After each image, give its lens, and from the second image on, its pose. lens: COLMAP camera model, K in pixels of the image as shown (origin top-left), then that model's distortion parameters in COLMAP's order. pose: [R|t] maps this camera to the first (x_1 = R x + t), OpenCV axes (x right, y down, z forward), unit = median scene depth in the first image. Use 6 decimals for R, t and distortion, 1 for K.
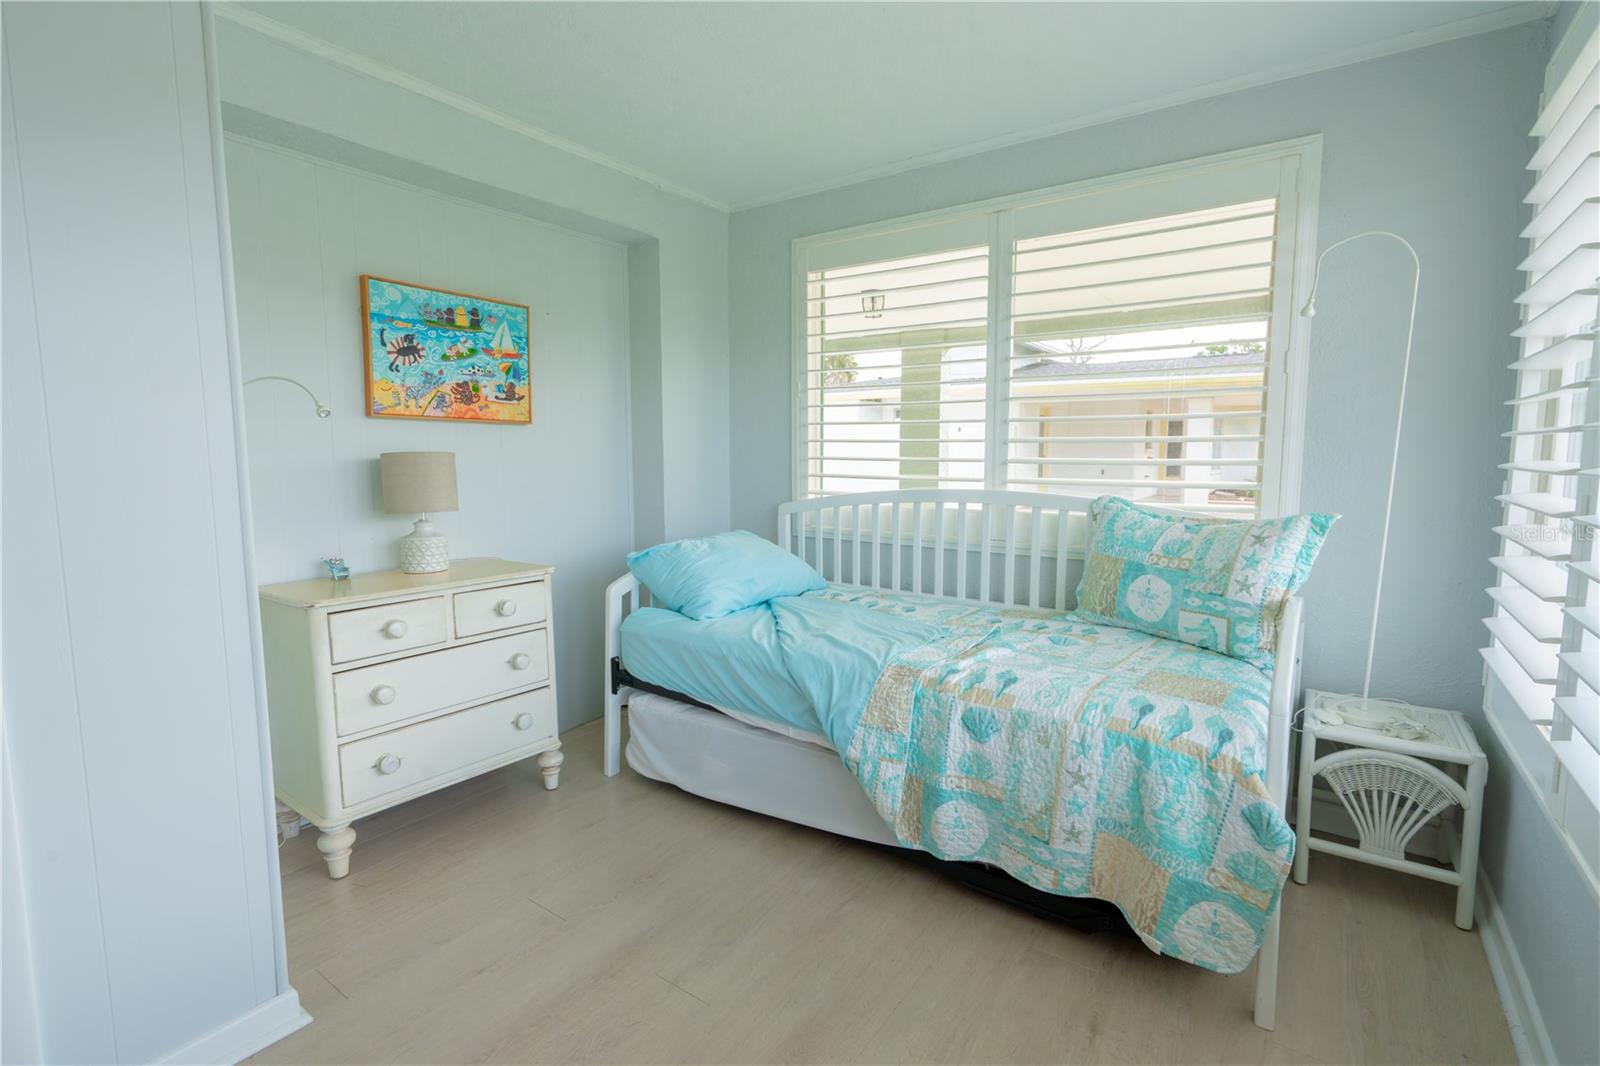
lens RADIAL K [[736.7, 0, 800.0], [0, 736.7, 533.0], [0, 0, 1]] dist [-0.000296, 0.000176]
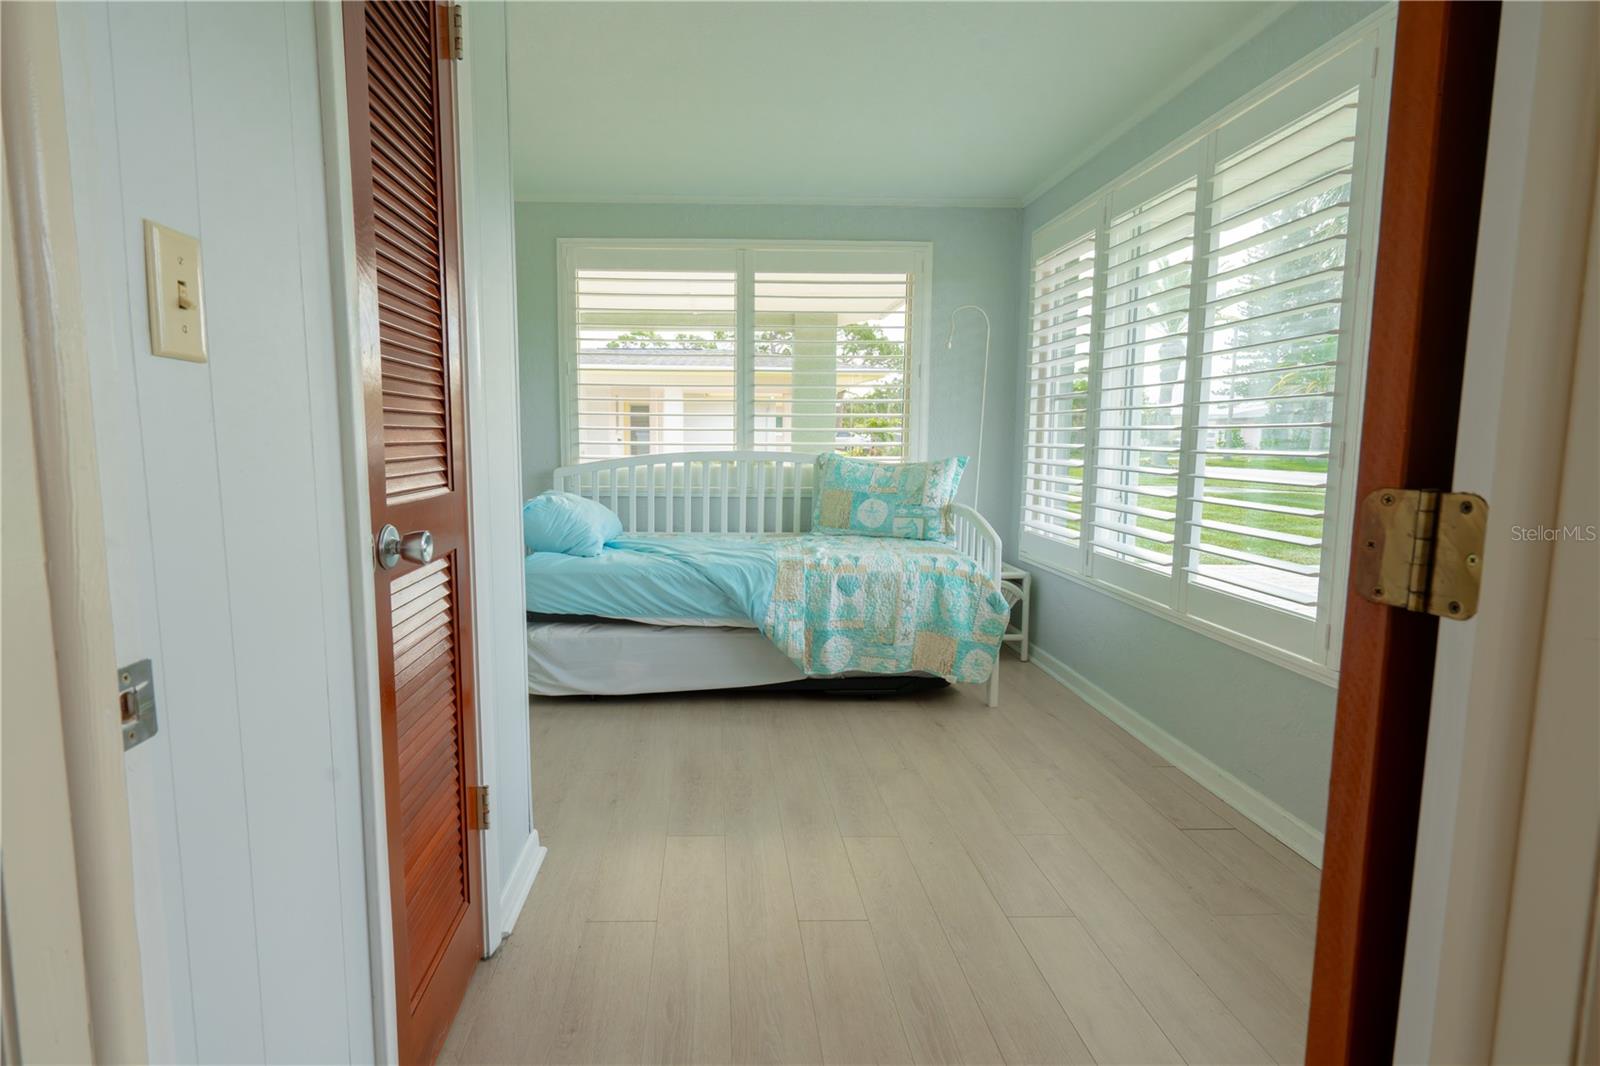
lens RADIAL K [[712.4, 0, 795.1], [0, 712.4, 511.7], [0, 0, 1]] dist [0.000354, 0.000042]
pose [[0.801814, -0.063088, 0.594234, -0.702338], [0.061854, 0.997832, 0.022476, 0.046638], [-0.594364, 0.018734, 0.803978, -0.189727]]
